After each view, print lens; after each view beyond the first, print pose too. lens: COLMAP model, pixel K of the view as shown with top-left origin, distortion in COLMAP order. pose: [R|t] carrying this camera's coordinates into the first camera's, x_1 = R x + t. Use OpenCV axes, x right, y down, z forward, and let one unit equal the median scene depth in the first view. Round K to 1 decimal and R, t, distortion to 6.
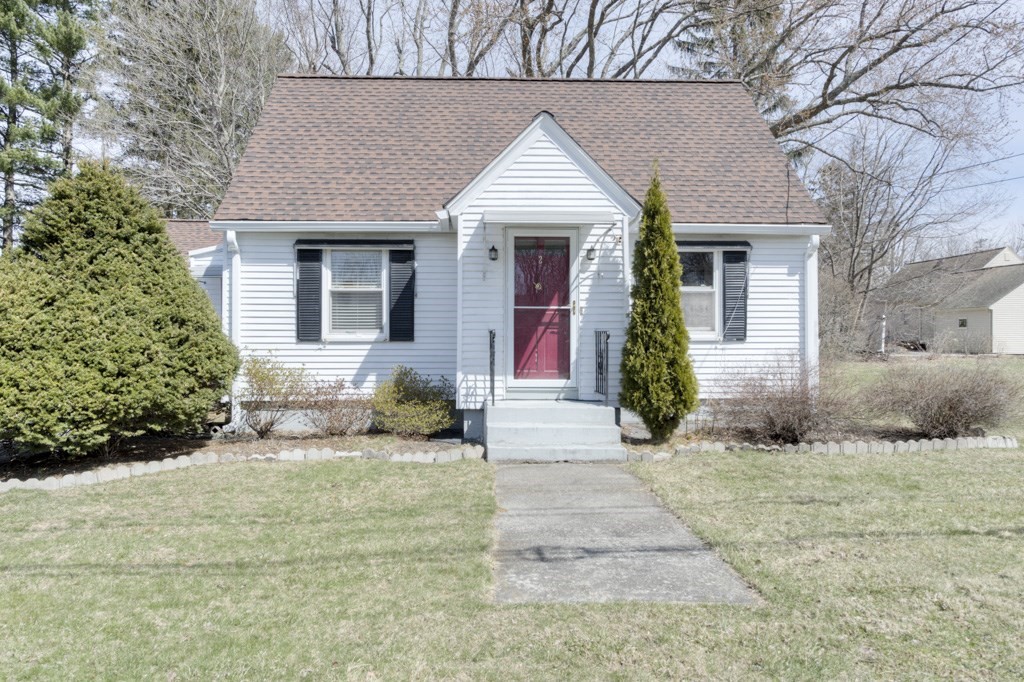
lens RADIAL K [[701.0, 0, 512.0], [0, 701.0, 341.0], [0, 0, 1]] dist [0.000138, 0.002916]
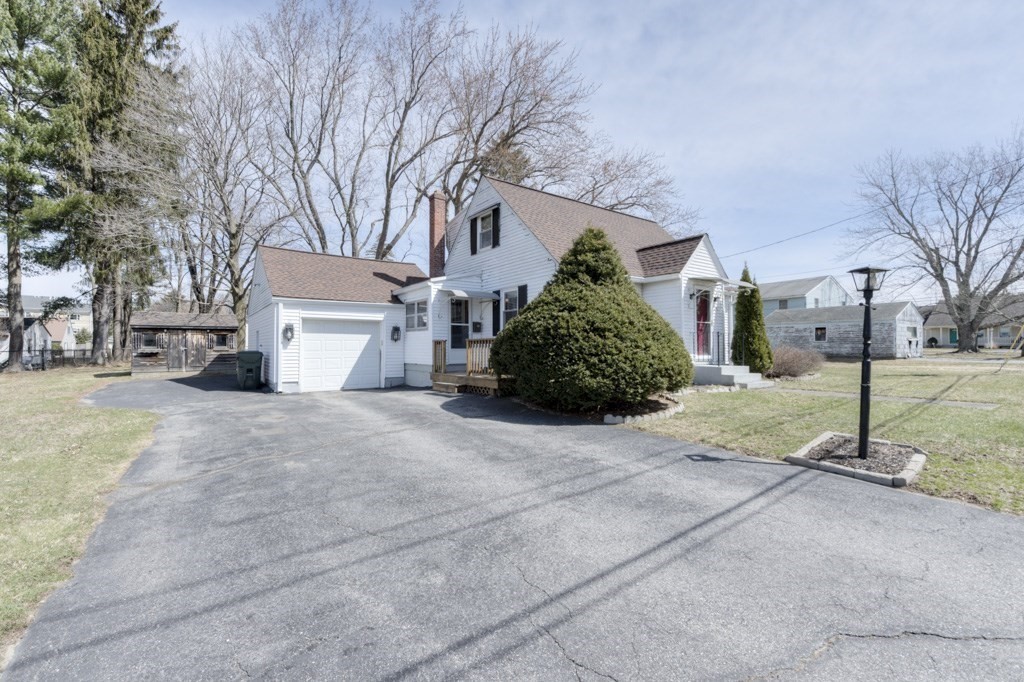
lens RADIAL K [[428.4, 0, 491.9], [0, 428.4, 345.4], [0, 0, 1]] dist [-0.020792, -0.000090]
pose [[0.857659, 0.001369, 0.514217, -1.194964], [0.001712, 0.999983, -0.005517, 0.030382], [-0.514216, 0.005612, 0.857643, 0.206017]]
